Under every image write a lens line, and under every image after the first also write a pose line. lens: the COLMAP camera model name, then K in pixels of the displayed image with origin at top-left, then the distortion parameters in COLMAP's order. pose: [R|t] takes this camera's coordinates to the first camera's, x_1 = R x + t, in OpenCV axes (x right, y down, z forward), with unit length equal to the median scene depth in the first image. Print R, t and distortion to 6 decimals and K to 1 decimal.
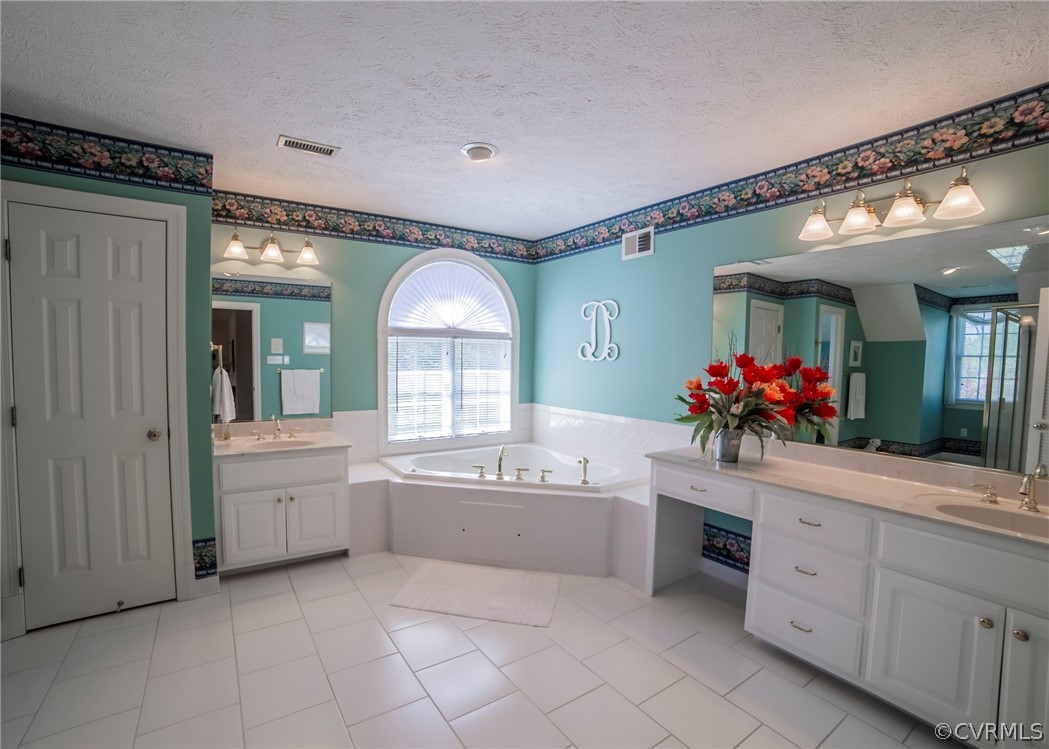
lens RADIAL K [[464.2, 0, 513.4], [0, 464.2, 377.8], [0, 0, 1]] dist [-0.097836, 0.035978]
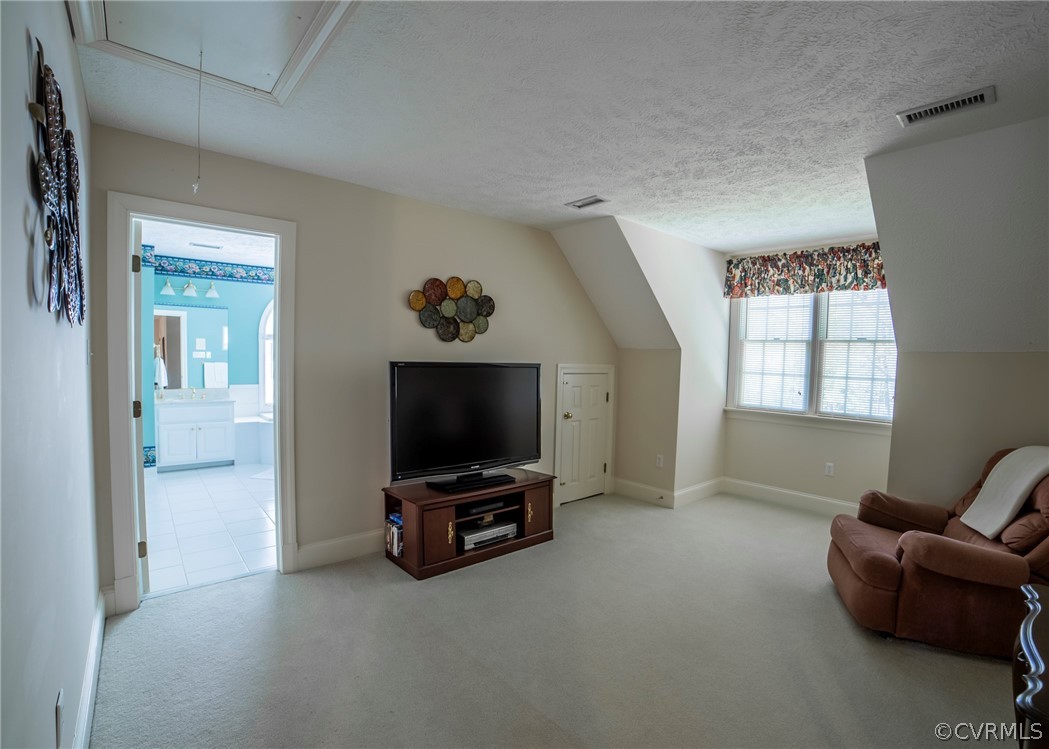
lens RADIAL K [[464.2, 0, 513.4], [0, 464.2, 377.8], [0, 0, 1]] dist [-0.097836, 0.035978]
pose [[0.993735, 0.003867, 0.111695, 0.429688], [-0.004238, 0.999986, 0.003088, 0.035517], [-0.111681, -0.003542, 0.993738, -0.703639]]
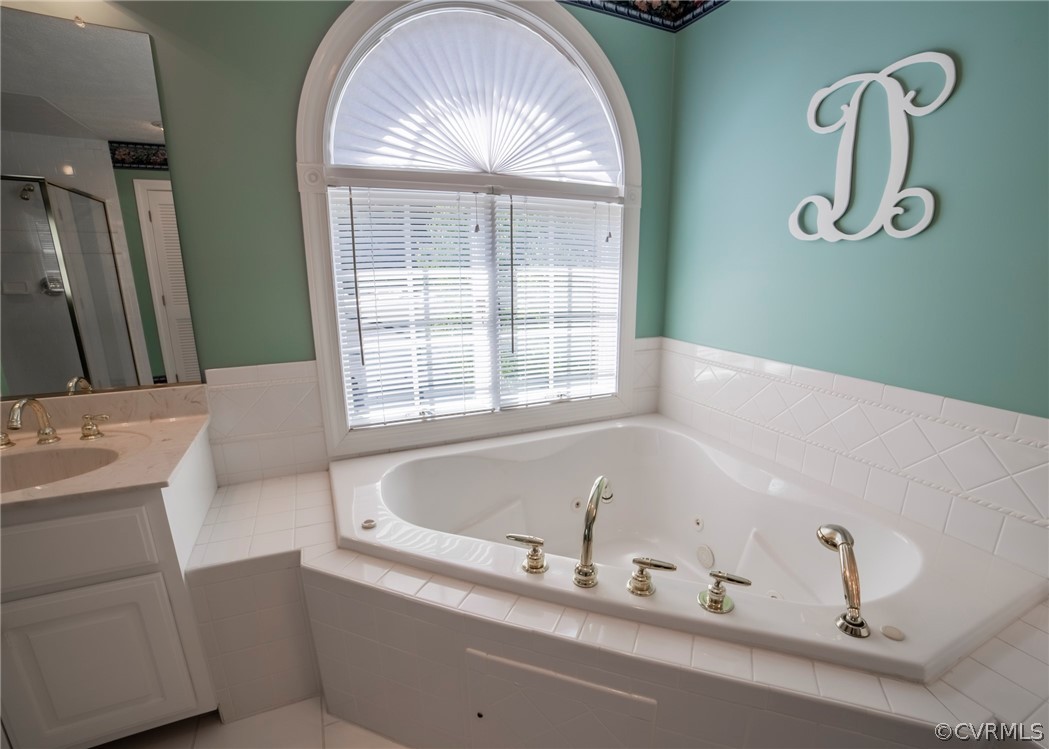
lens RADIAL K [[479.5, 0, 542.9], [0, 479.5, 383.7], [0, 0, 1]] dist [-0.103919, 0.040574]
pose [[0.988627, 0.025087, -0.148282, -0.010584], [0.004686, 0.980371, 0.197105, 0.003178], [0.150316, -0.195558, 0.969104, 0.581761]]
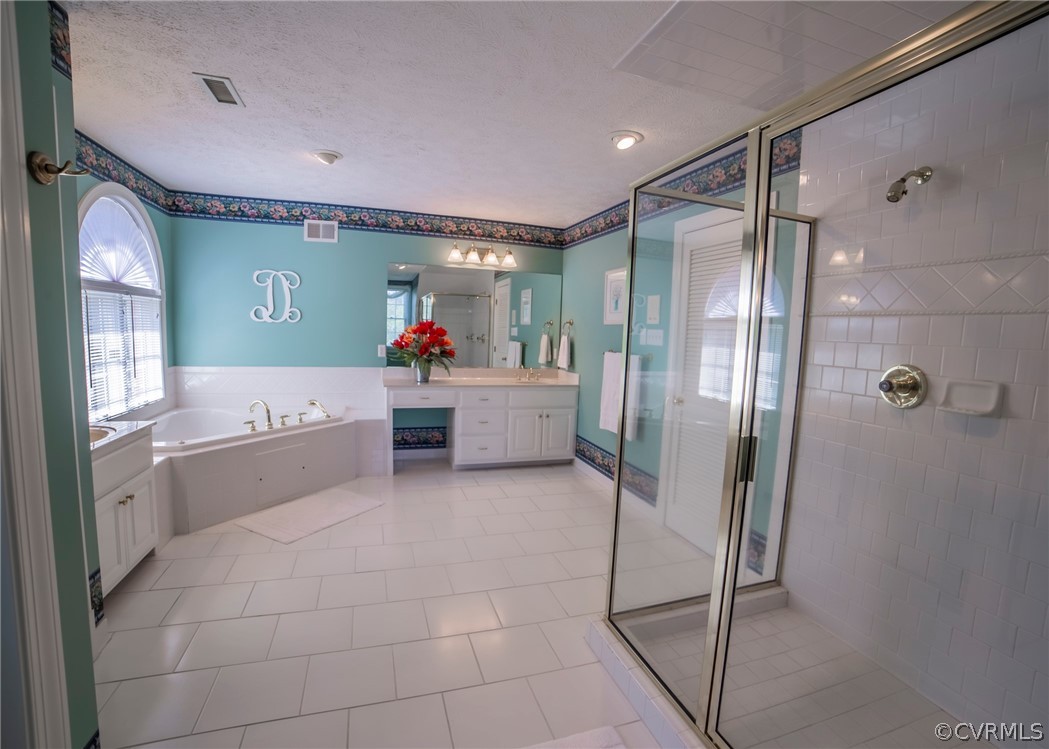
lens RADIAL K [[464.2, 0, 513.4], [0, 464.2, 377.8], [0, 0, 1]] dist [-0.097836, 0.035978]
pose [[0.297483, -0.102703, 0.949187, -0.743920], [0.012775, 0.994536, 0.103606, -0.008388], [-0.954642, -0.018695, 0.297170, 0.093914]]
